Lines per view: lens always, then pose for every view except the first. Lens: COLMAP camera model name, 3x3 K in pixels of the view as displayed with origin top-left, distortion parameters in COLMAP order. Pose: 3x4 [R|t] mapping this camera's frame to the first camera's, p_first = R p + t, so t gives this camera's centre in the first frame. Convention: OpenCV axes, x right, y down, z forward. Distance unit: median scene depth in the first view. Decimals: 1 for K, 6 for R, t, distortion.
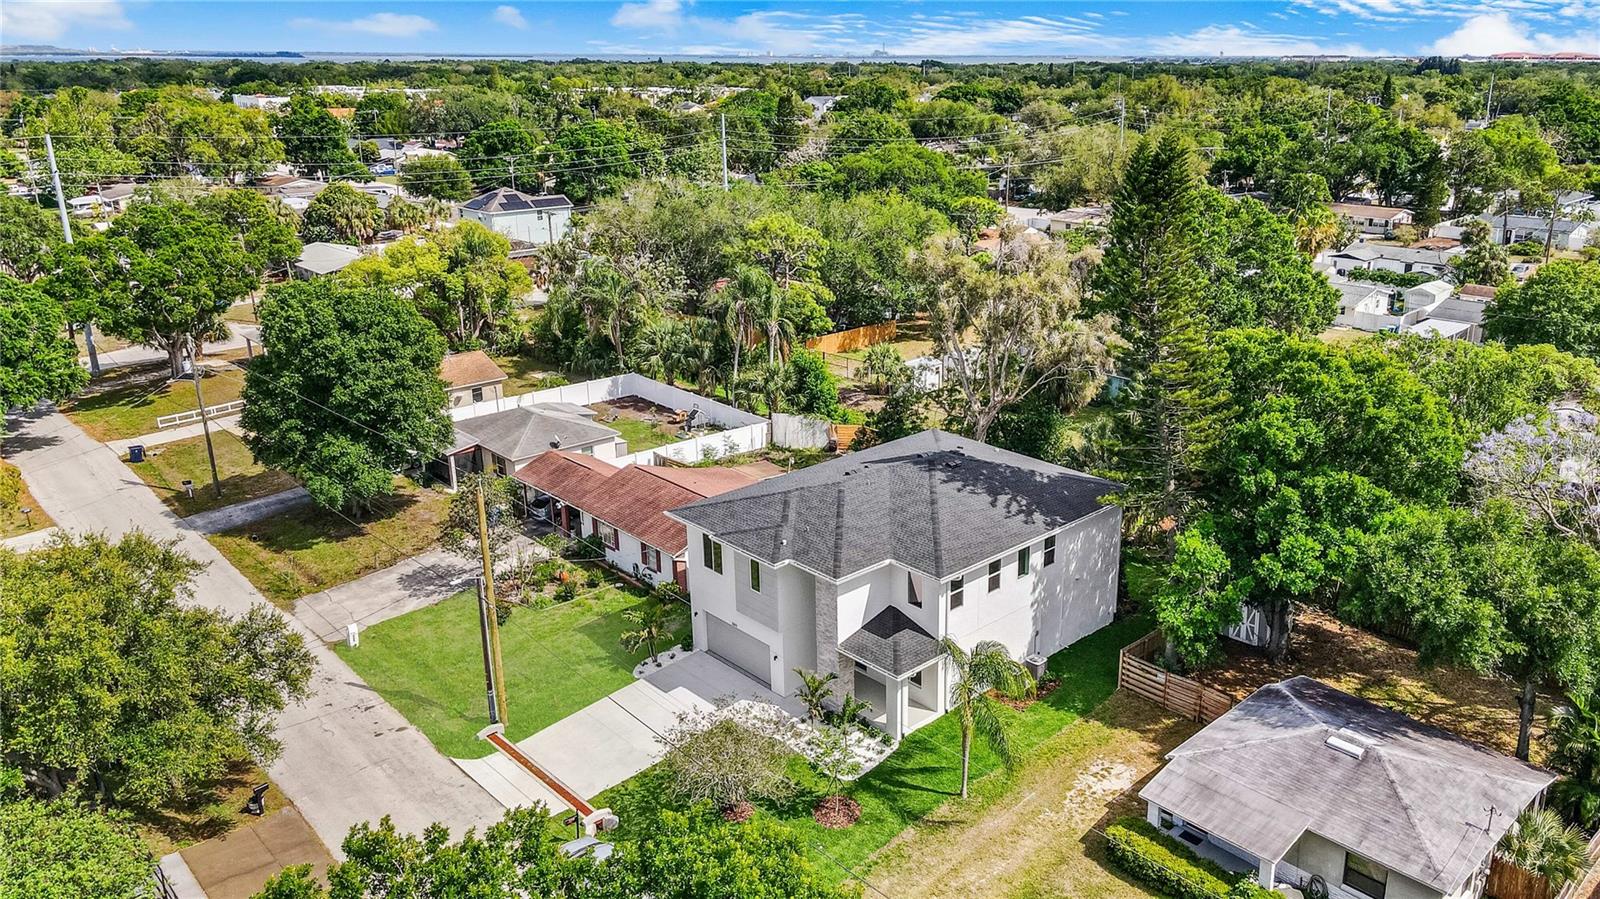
lens RADIAL K [[1217.6, 0, 858.6], [0, 1217.6, 506.4], [0, 0, 1]] dist [0.006952, 0.001554]
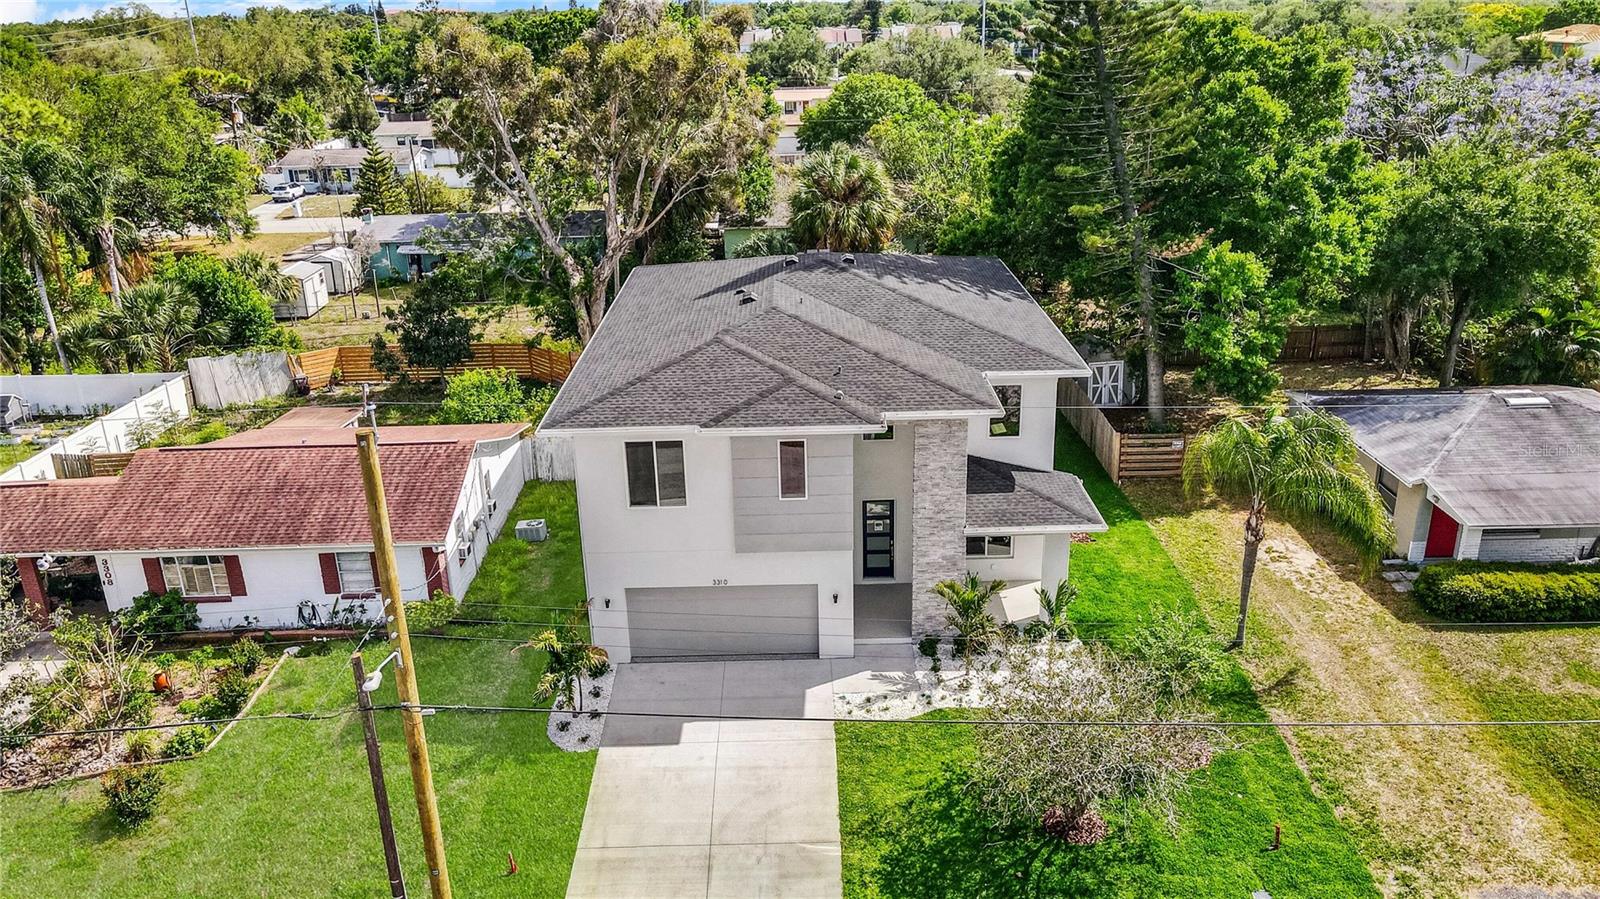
lens RADIAL K [[1174.5, 0, 800.0], [0, 1174.5, 449.5], [0, 0, 1]] dist [0.019850, -0.003294]
pose [[0.672511, -0.270072, 0.689050, -0.372620], [0.285262, 0.953692, 0.095383, -0.002557], [-0.682901, 0.132414, 0.718410, 0.487571]]
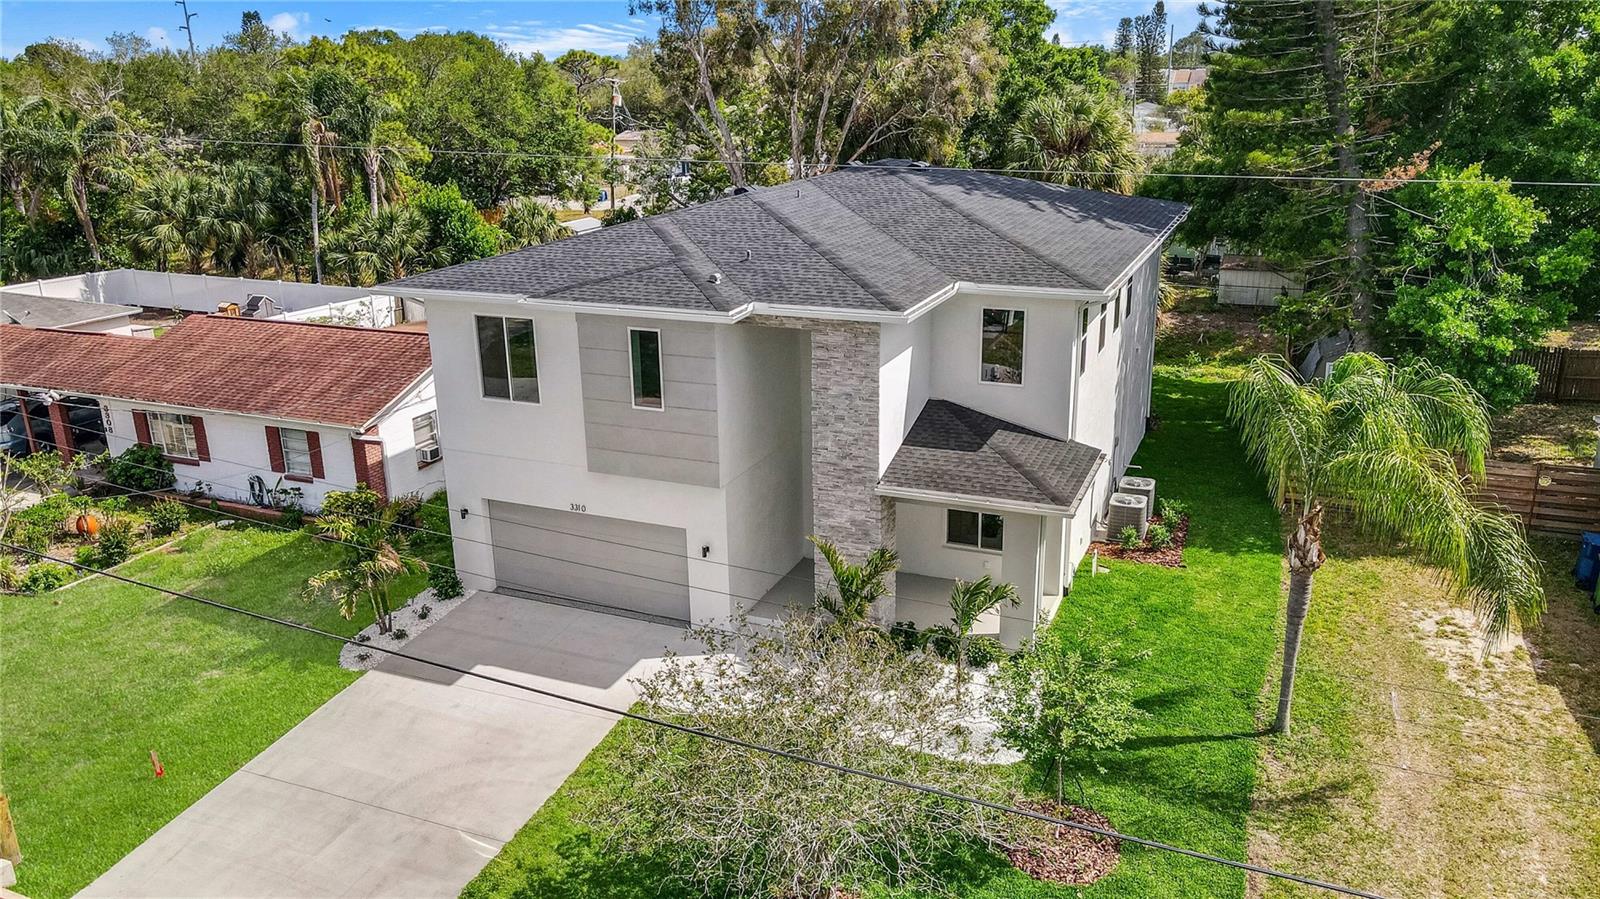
lens RADIAL K [[1178.7, 0, 816.2], [0, 1178.7, 447.5], [0, 0, 1]] dist [0.021745, 0.003864]
pose [[0.913632, -0.131346, 0.384739, -0.159754], [0.158876, 0.986467, -0.040509, 0.091490], [-0.374212, 0.098136, 0.922136, 0.474250]]
